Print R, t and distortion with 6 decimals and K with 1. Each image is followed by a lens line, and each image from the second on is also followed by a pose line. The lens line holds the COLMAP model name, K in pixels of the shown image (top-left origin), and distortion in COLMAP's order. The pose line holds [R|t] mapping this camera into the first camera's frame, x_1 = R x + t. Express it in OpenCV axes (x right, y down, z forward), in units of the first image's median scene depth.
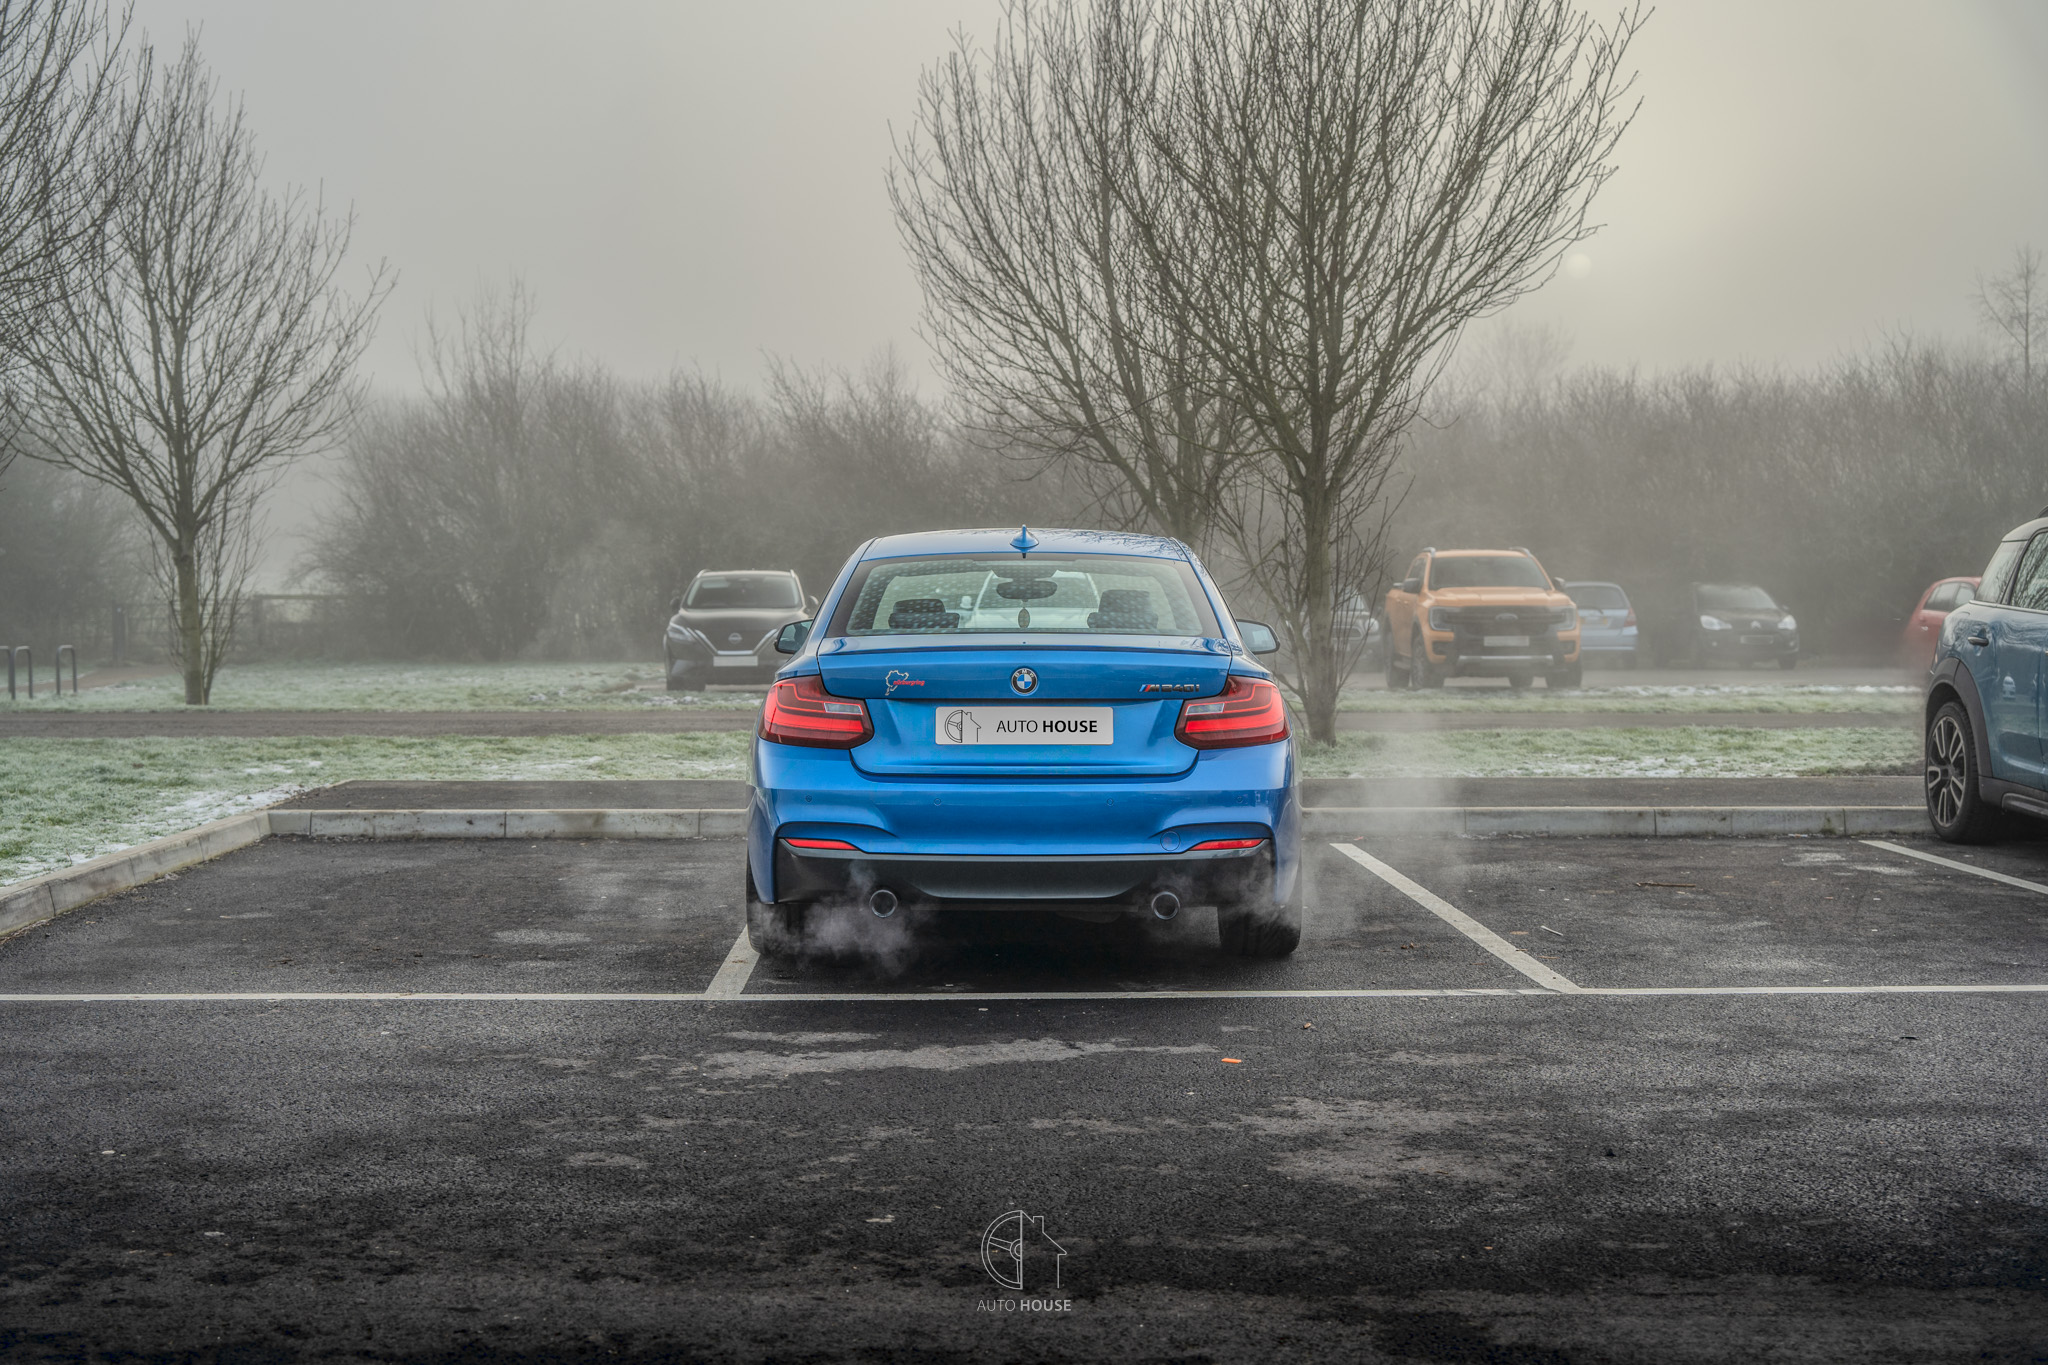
lens RADIAL K [[2564.8, 0, 1024.3], [0, 2564.8, 681.9], [0, 0, 1]] dist [-0.030532, 0.000000]
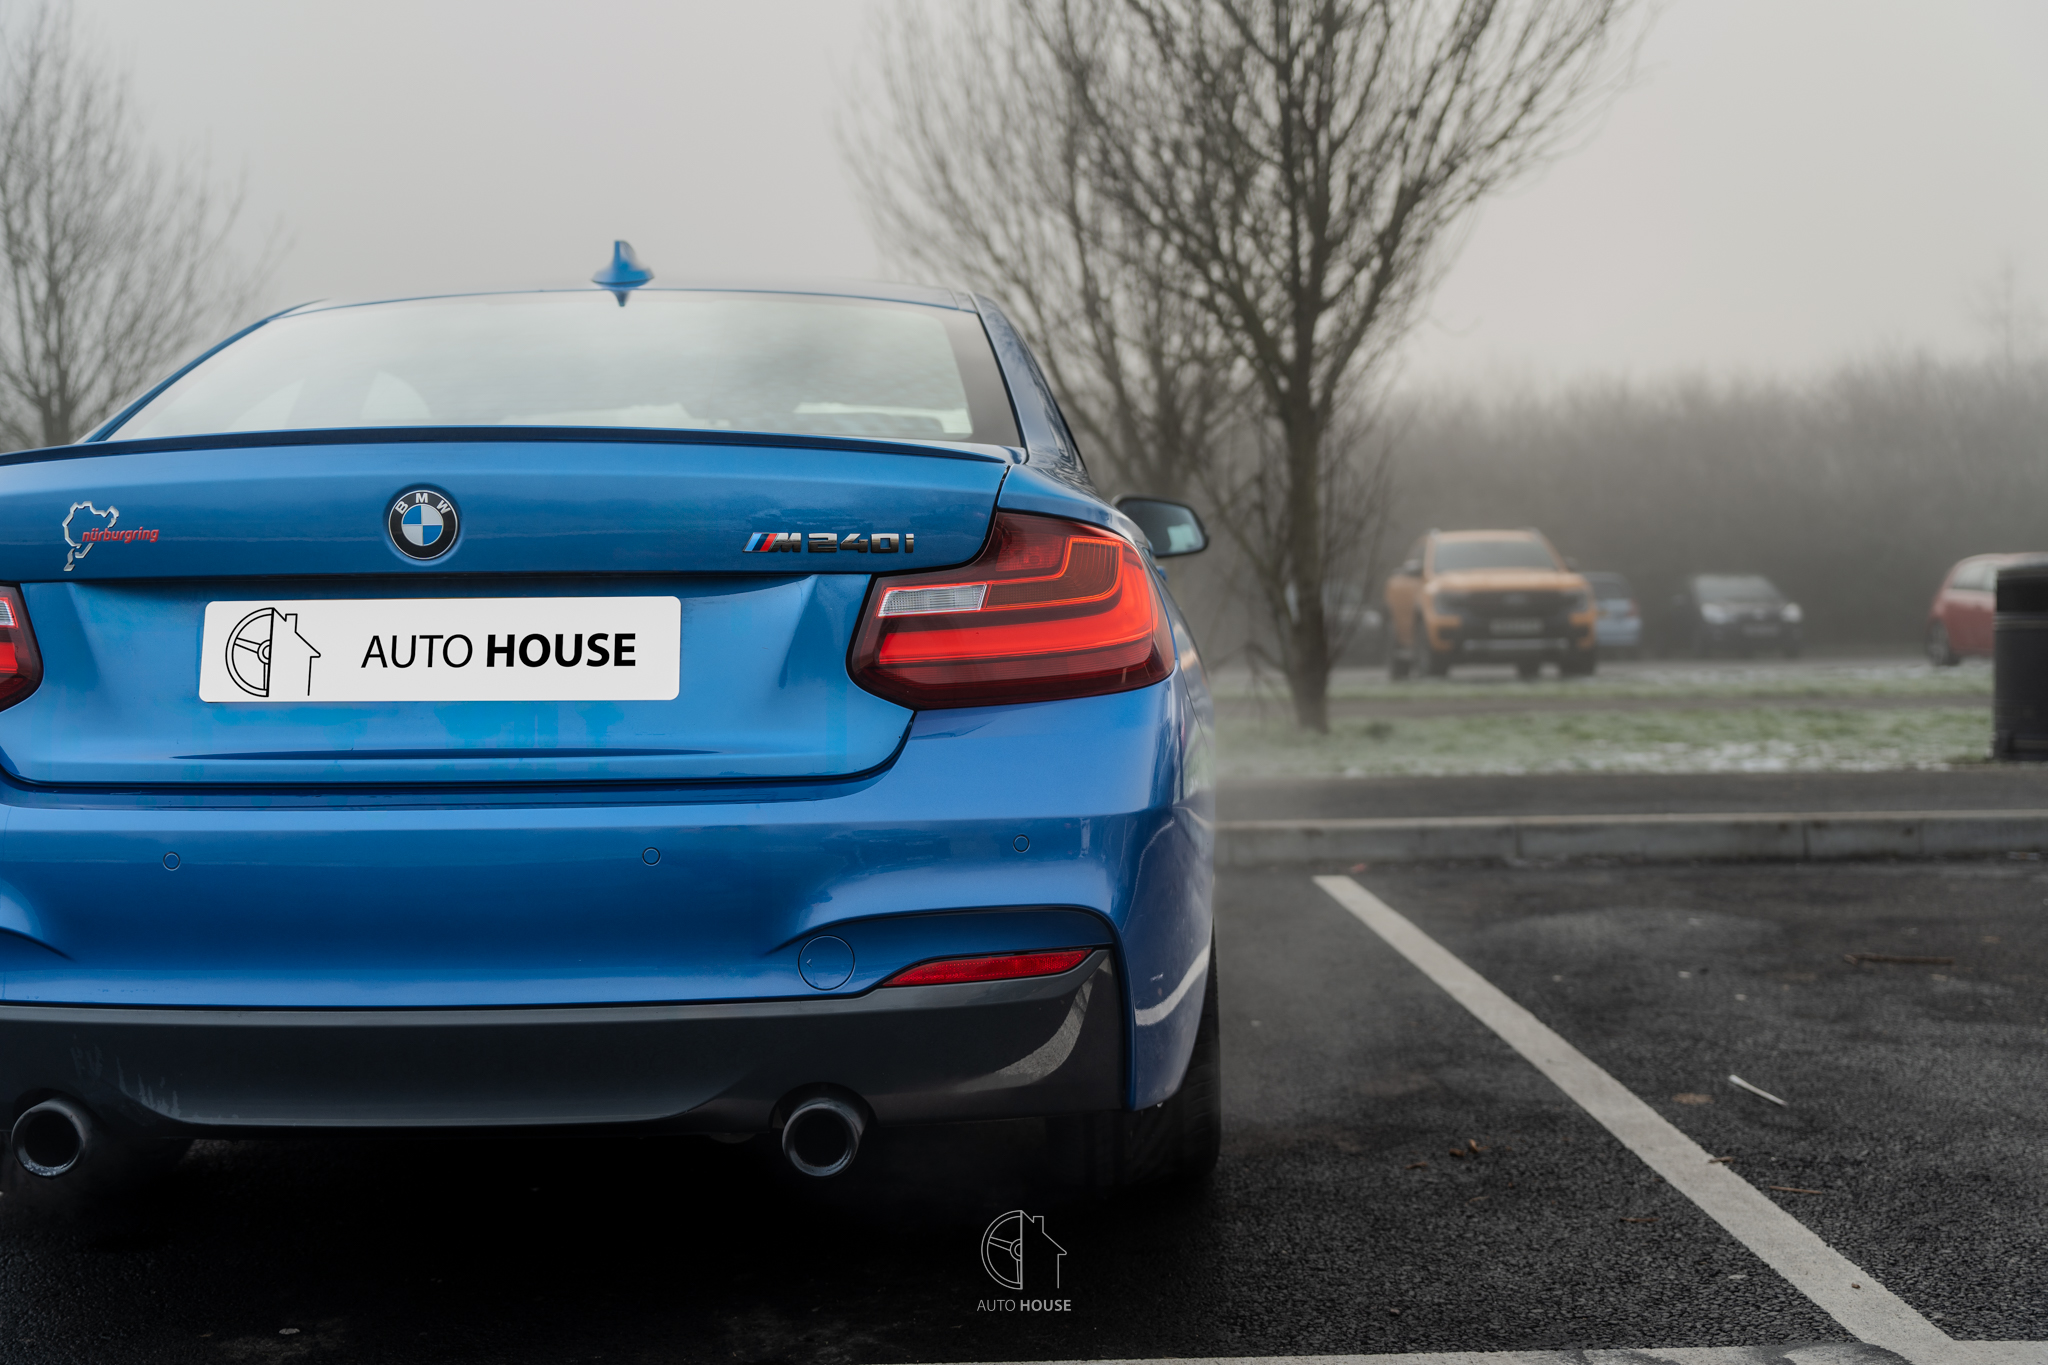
lens RADIAL K [[2224.4, 0, 1022.3], [0, 2224.4, 682.6], [0, 0, 1]] dist [-0.015931, 0.000000]
pose [[0.999717, -0.010951, -0.021122, 0.042577], [0.010858, 0.999931, -0.004544, 0.011353], [0.021170, 0.004313, 0.999767, 0.319976]]
